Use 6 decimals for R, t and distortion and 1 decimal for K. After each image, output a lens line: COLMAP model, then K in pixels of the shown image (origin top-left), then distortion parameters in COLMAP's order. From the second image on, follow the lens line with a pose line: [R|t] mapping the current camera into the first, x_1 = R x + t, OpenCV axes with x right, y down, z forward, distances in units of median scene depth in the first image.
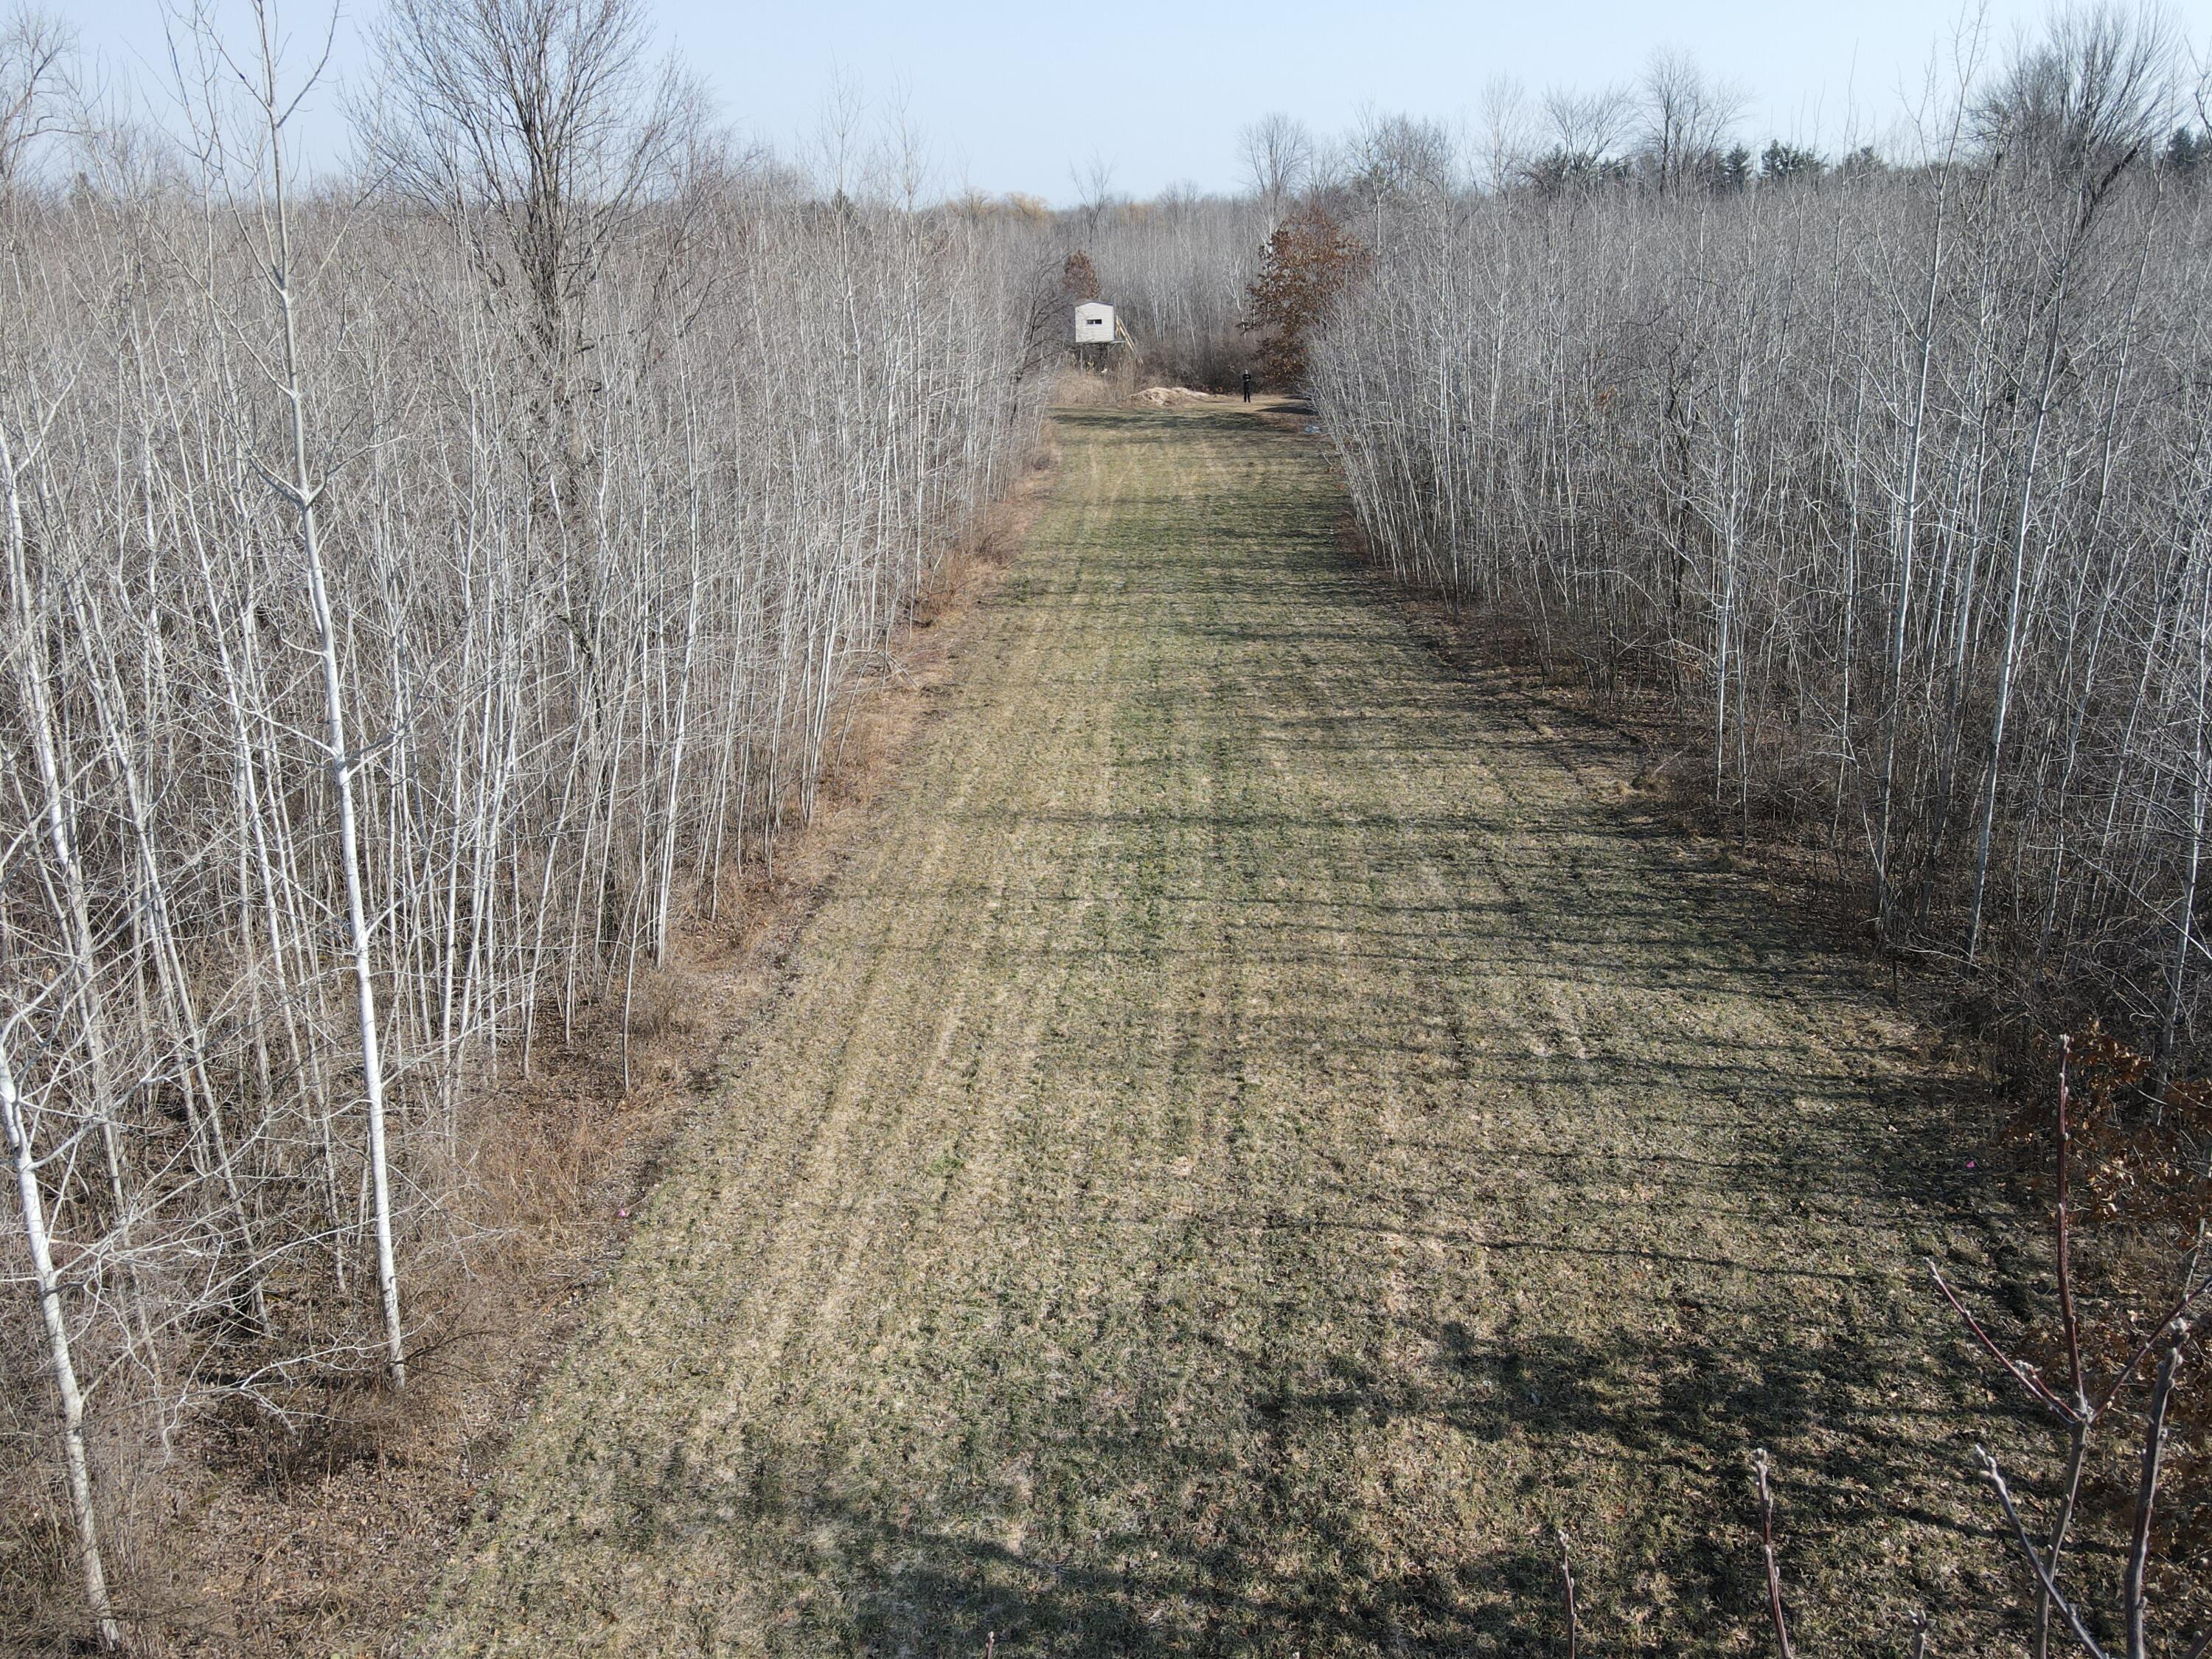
lens RADIAL K [[1621.5, 0, 1098.7], [0, 1621.5, 820.8], [0, 0, 1]] dist [-0.003752, 0.033351]
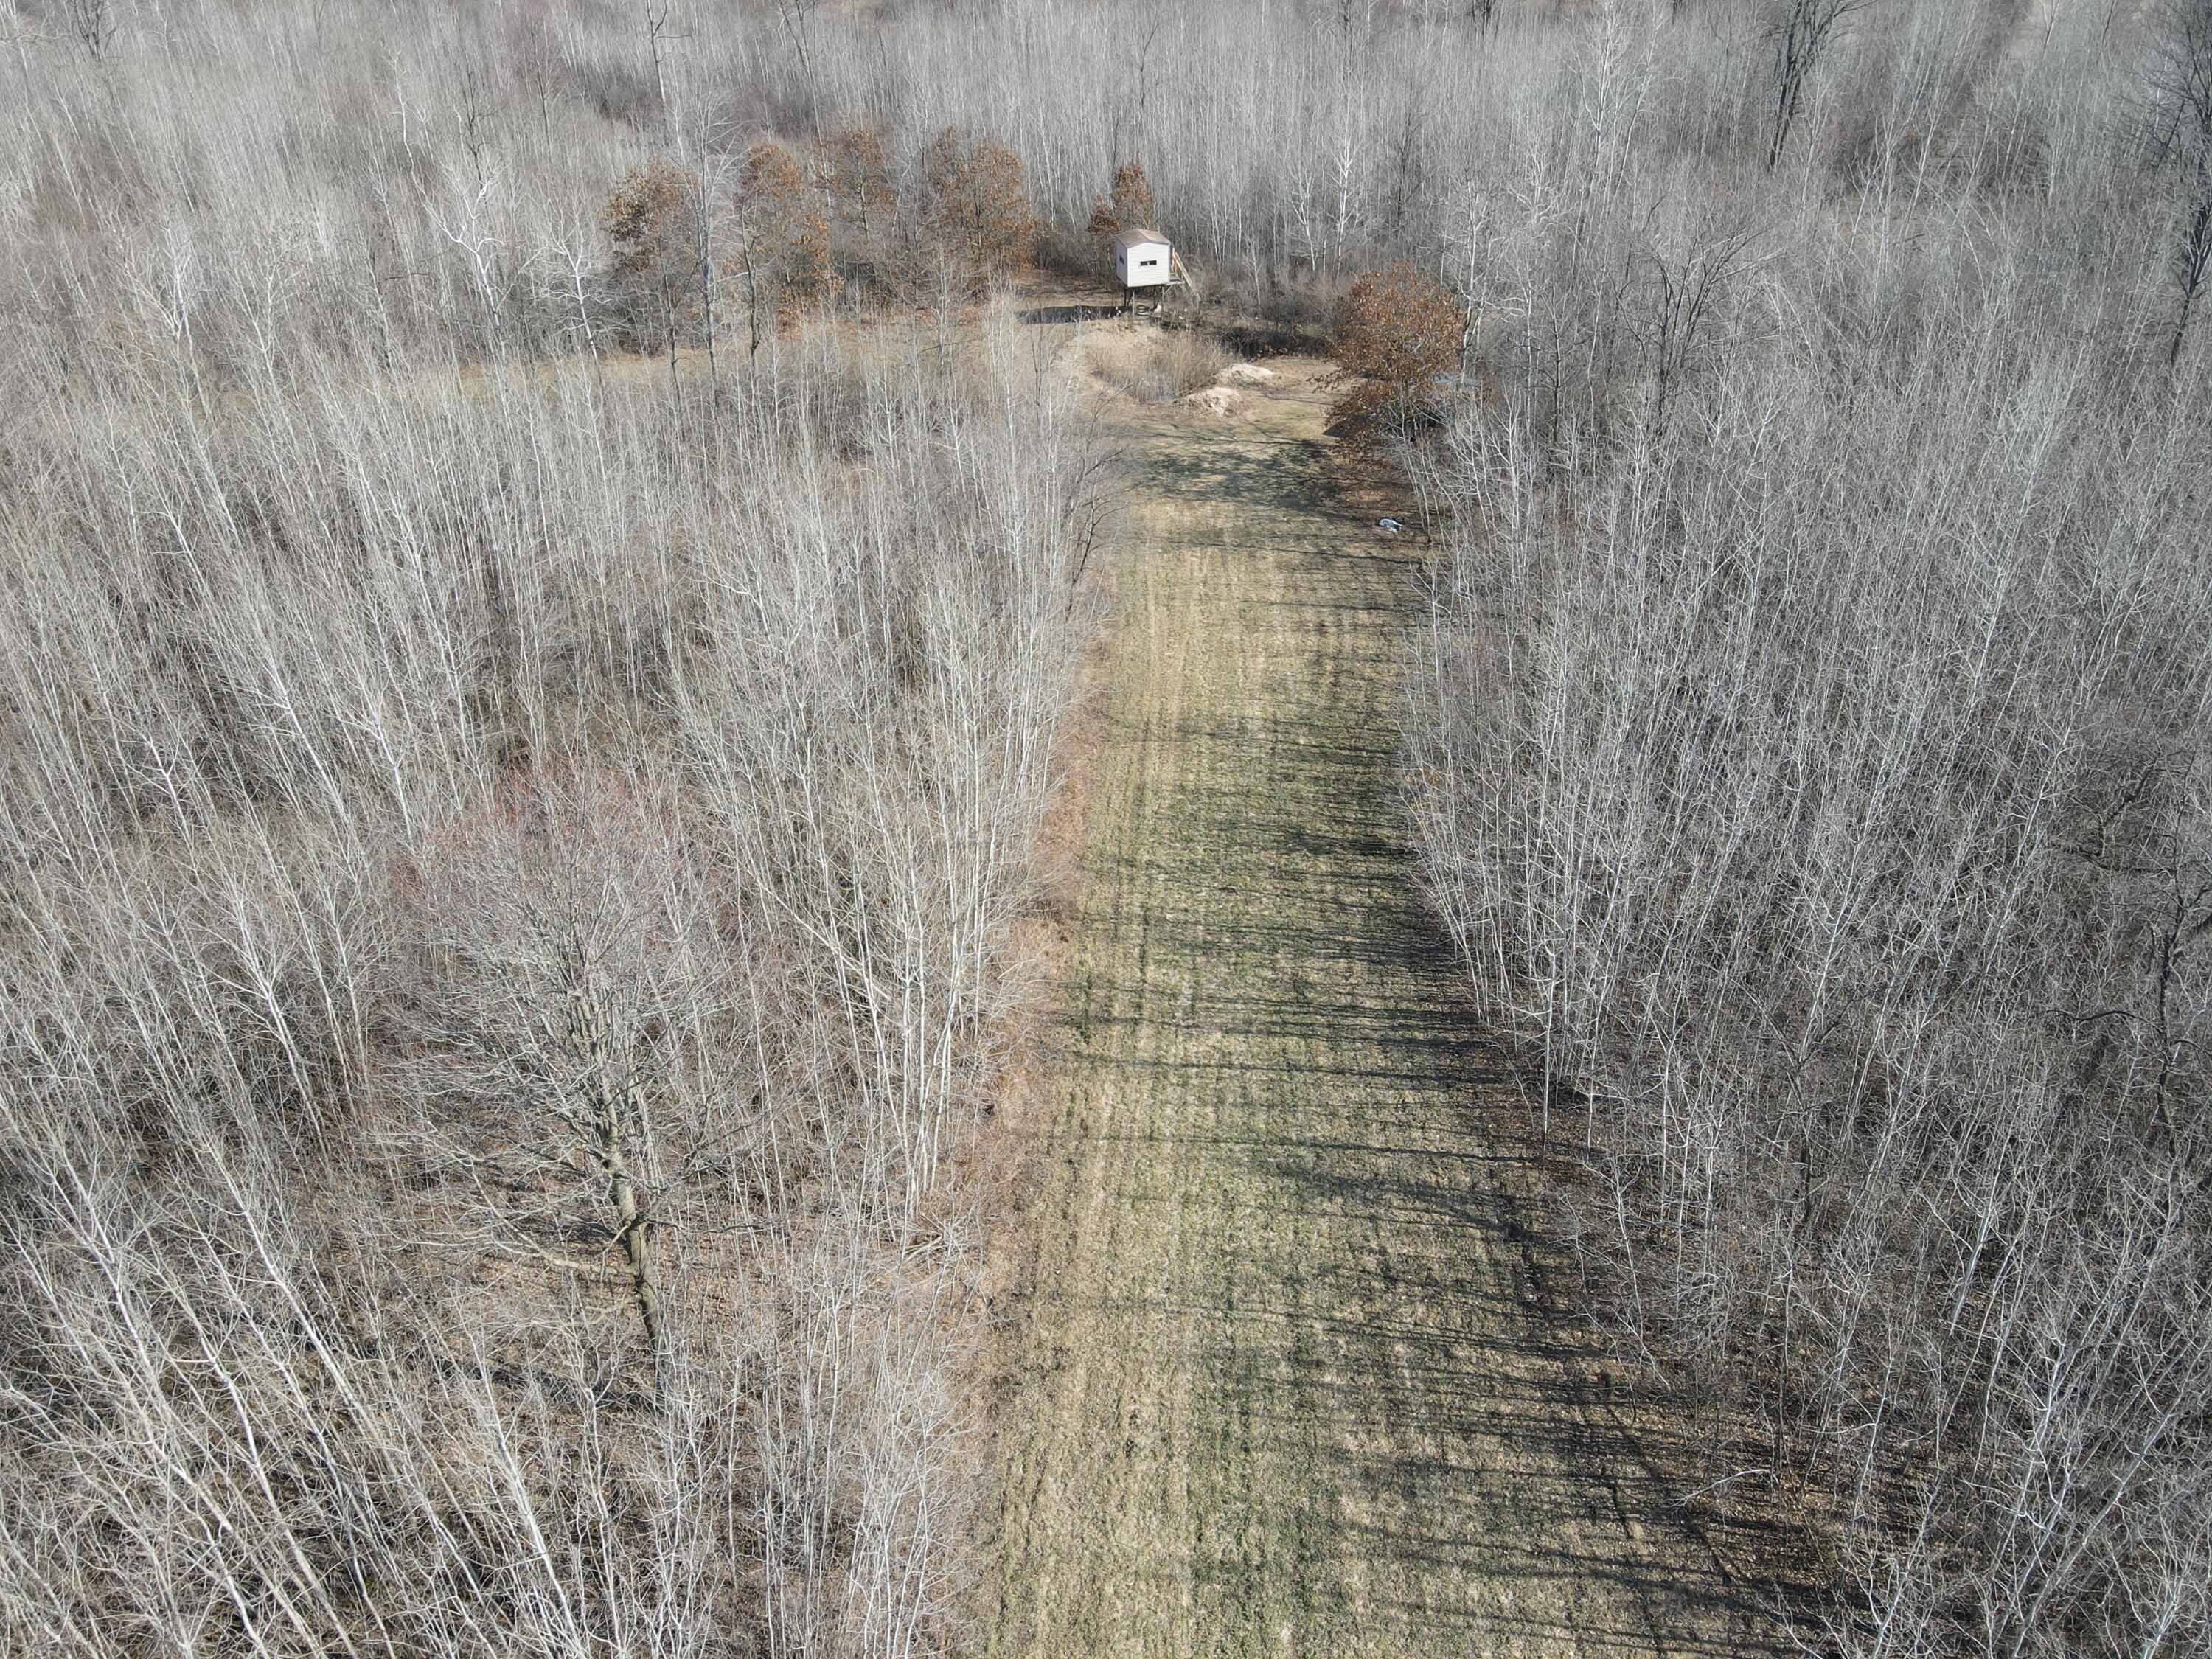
lens RADIAL K [[1621.5, 0, 1097.4], [0, 1621.5, 839.9], [0, 0, 1]] dist [-0.003752, 0.033351]
pose [[0.999722, 0.020278, -0.012022, -0.029228], [-0.016782, 0.970331, 0.241198, -0.455510], [0.016556, -0.240930, 0.970401, 0.097439]]
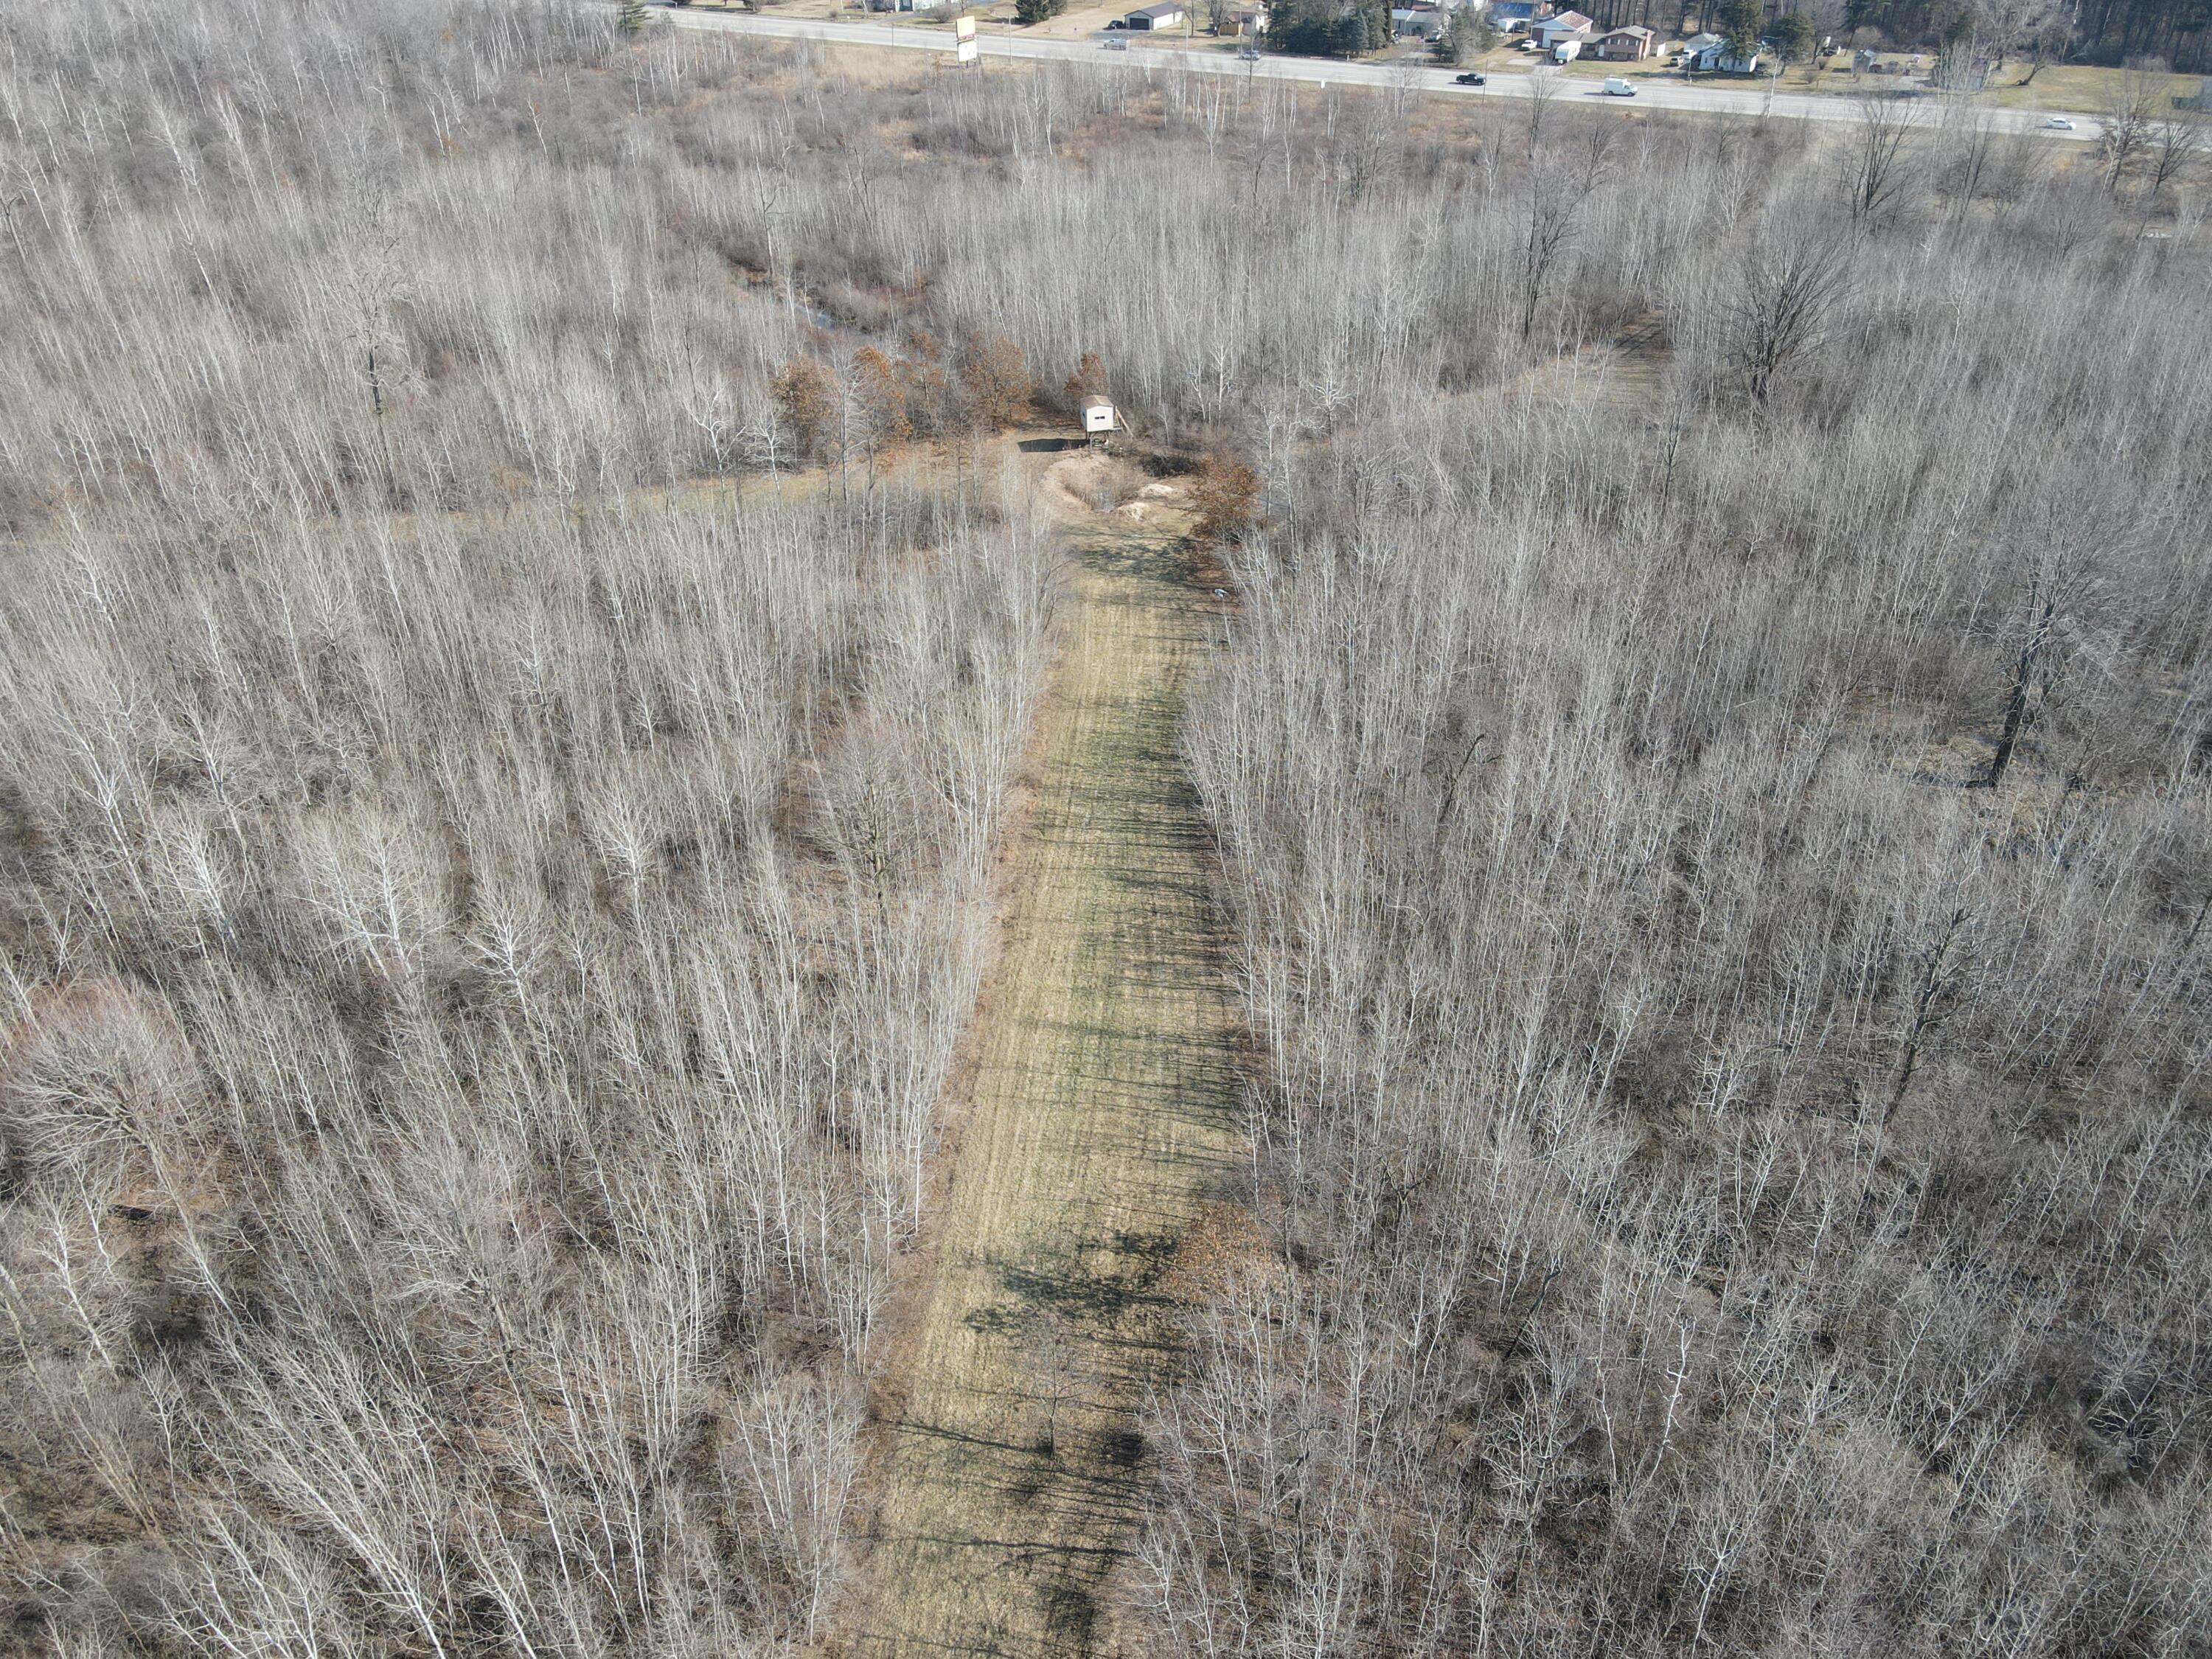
lens RADIAL K [[1621.5, 0, 1101.3], [0, 1621.5, 829.5], [0, 0, 1]] dist [-0.003752, 0.033351]
pose [[0.999586, 0.024811, -0.014555, 0.063124], [-0.020399, 0.968178, 0.249429, -0.668610], [0.020280, -0.249028, 0.968284, -1.114796]]
